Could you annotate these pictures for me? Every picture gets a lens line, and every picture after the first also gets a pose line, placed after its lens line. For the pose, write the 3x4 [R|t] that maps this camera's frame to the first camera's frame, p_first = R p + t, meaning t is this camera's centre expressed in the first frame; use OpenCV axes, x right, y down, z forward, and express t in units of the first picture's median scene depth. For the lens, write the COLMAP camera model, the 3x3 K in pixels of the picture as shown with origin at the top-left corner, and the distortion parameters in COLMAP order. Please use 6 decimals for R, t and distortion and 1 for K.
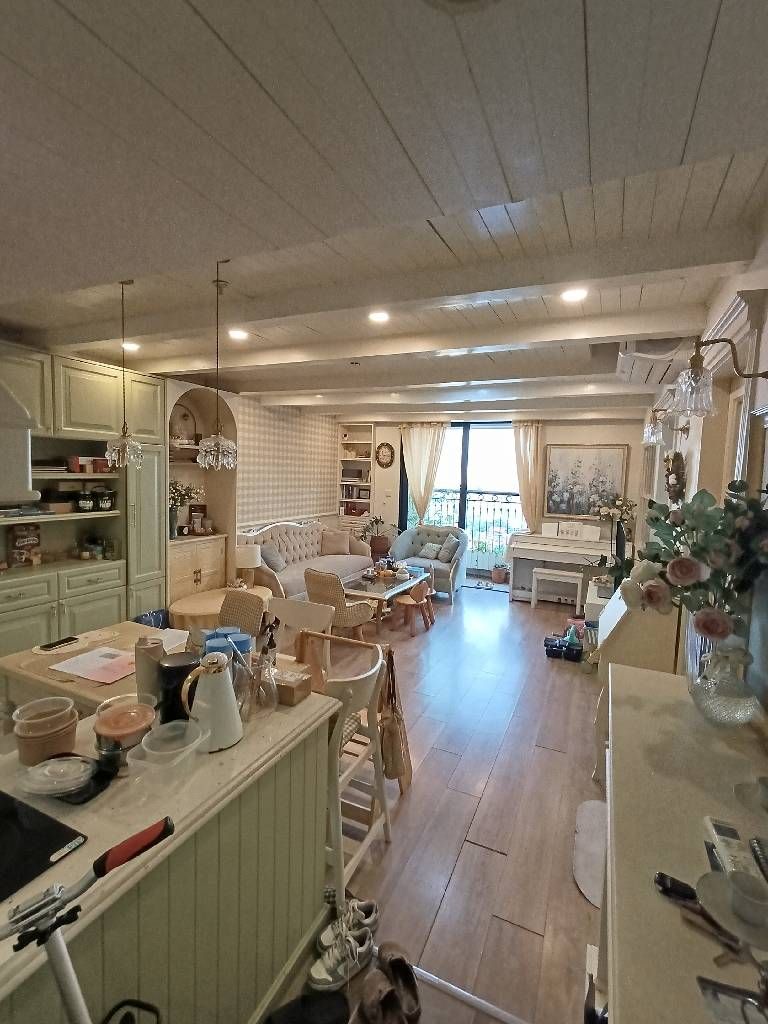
lens RADIAL K [[469.0, 0, 384.0], [0, 469.0, 512.0], [0, 0, 1]] dist [-0.000567, 0.000033]
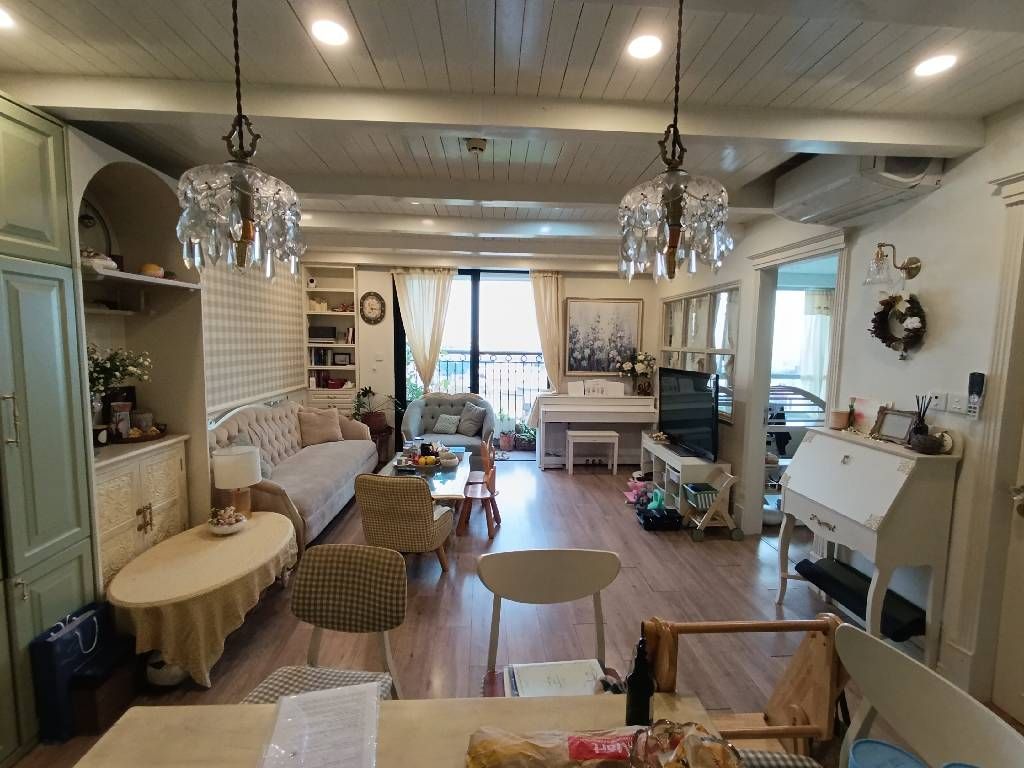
lens RADIAL K [[469.0, 0, 519.1], [0, 469.0, 387.6], [0, 0, 1]] dist [-0.000567, 0.000033]
pose [[0.874101, -0.066658, 0.481149, -0.192397], [0.053050, 0.997715, 0.041846, -0.009886], [-0.482839, -0.011052, 0.875639, 0.223860]]
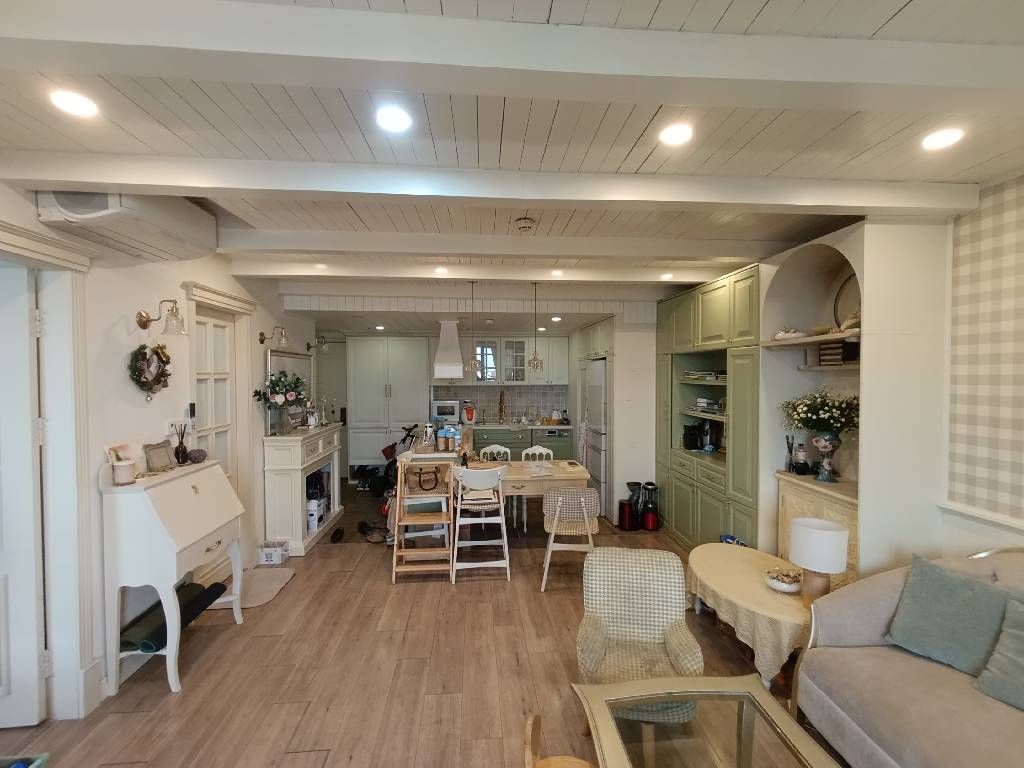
lens RADIAL K [[469.0, 0, 519.1], [0, 469.0, 387.6], [0, 0, 1]] dist [-0.000567, 0.000033]
pose [[-0.863728, -0.016007, -0.503704, 0.179408], [-0.070039, 0.993609, 0.088524, -0.070804], [0.499067, 0.111740, -0.859329, 0.932878]]
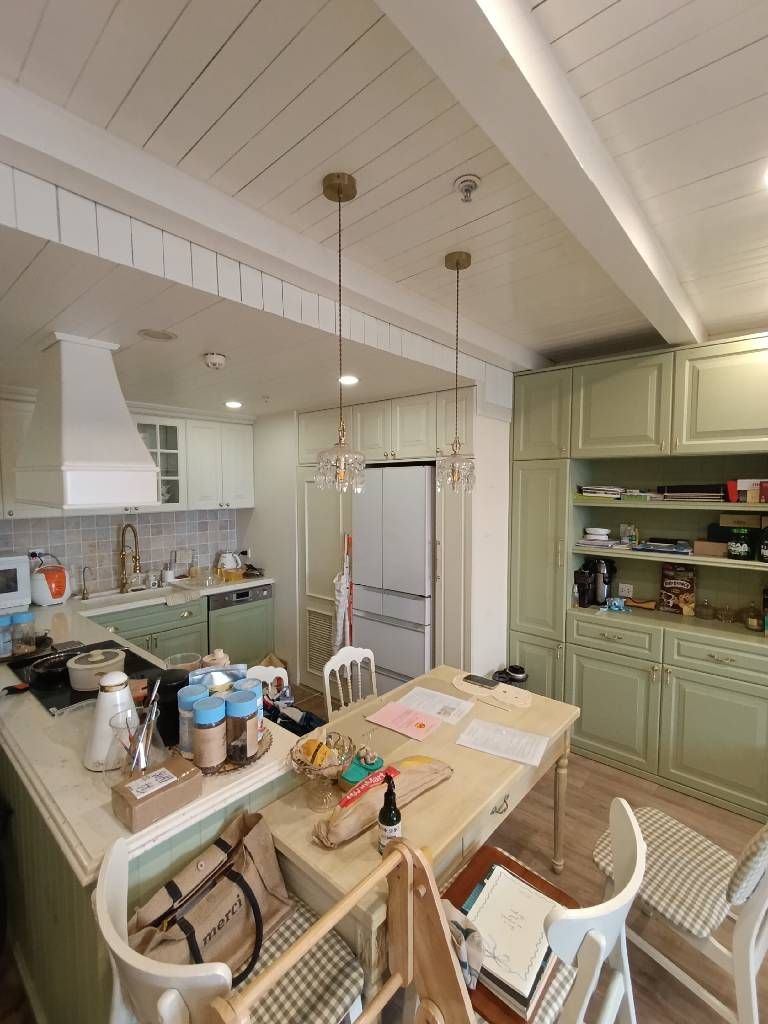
lens RADIAL K [[469.0, 0, 384.0], [0, 469.0, 512.0], [0, 0, 1]] dist [-0.000567, 0.000033]
pose [[-0.282872, 0.025236, -0.958826, 0.092953], [-0.090714, 0.994469, 0.052936, -0.032131], [0.954858, 0.101953, -0.279018, 0.384701]]
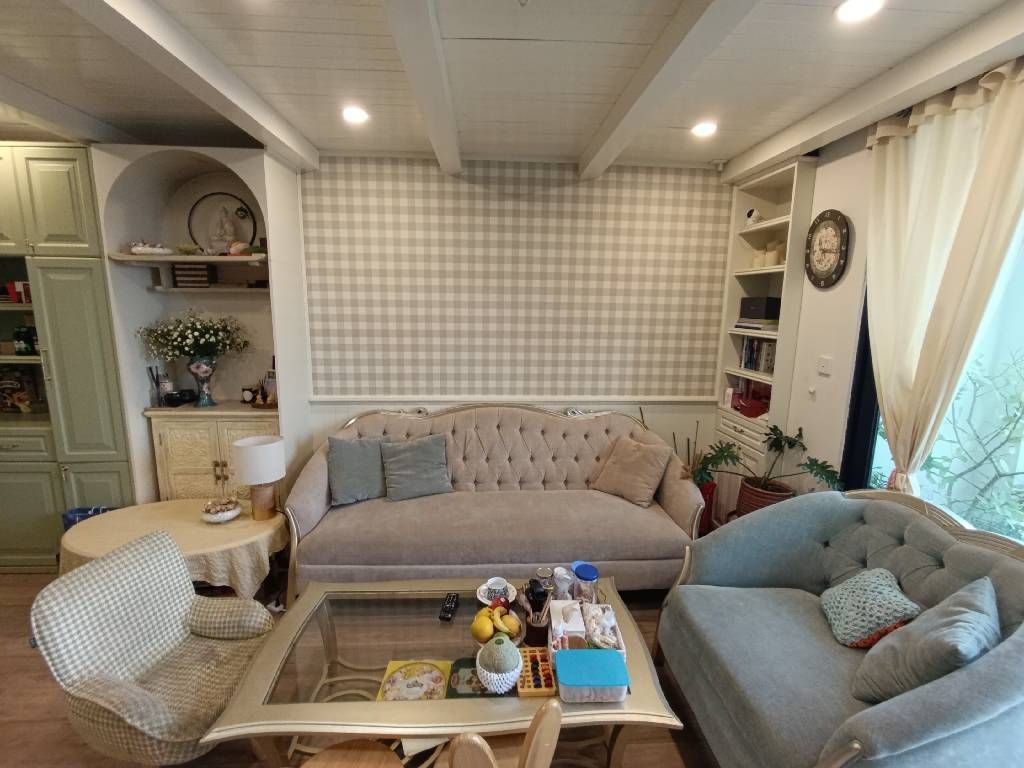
lens RADIAL K [[474.4, 0, 506.8], [0, 474.4, 385.6], [0, 0, 1]] dist [0.001777, 0.000338]
pose [[0.473356, 0.126224, -0.871781, 0.226555], [-0.075570, 0.991850, 0.102576, -0.049423], [0.877624, 0.017326, 0.479037, 0.733486]]
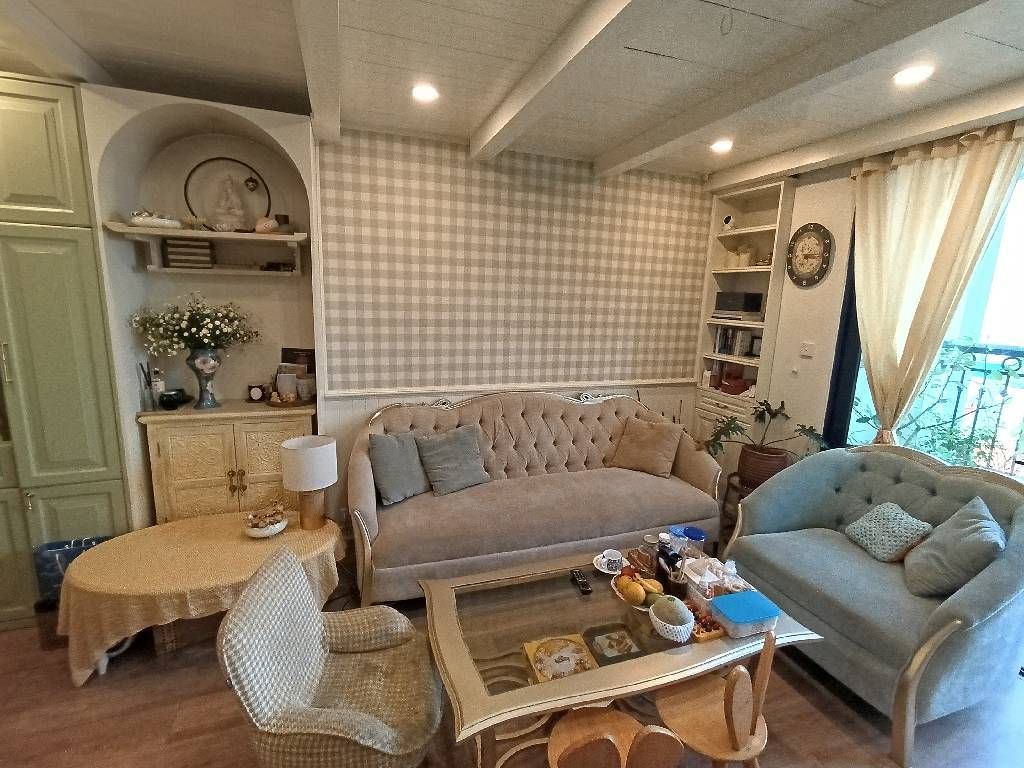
lens RADIAL K [[480.1, 0, 513.5], [0, 480.1, 385.7], [0, 0, 1]] dist [0.000090, 0.000177]
pose [[0.705059, 0.123567, -0.698300, 0.143921], [-0.072292, 0.992096, 0.102564, -0.037637], [0.705454, -0.021832, 0.708419, 0.593983]]
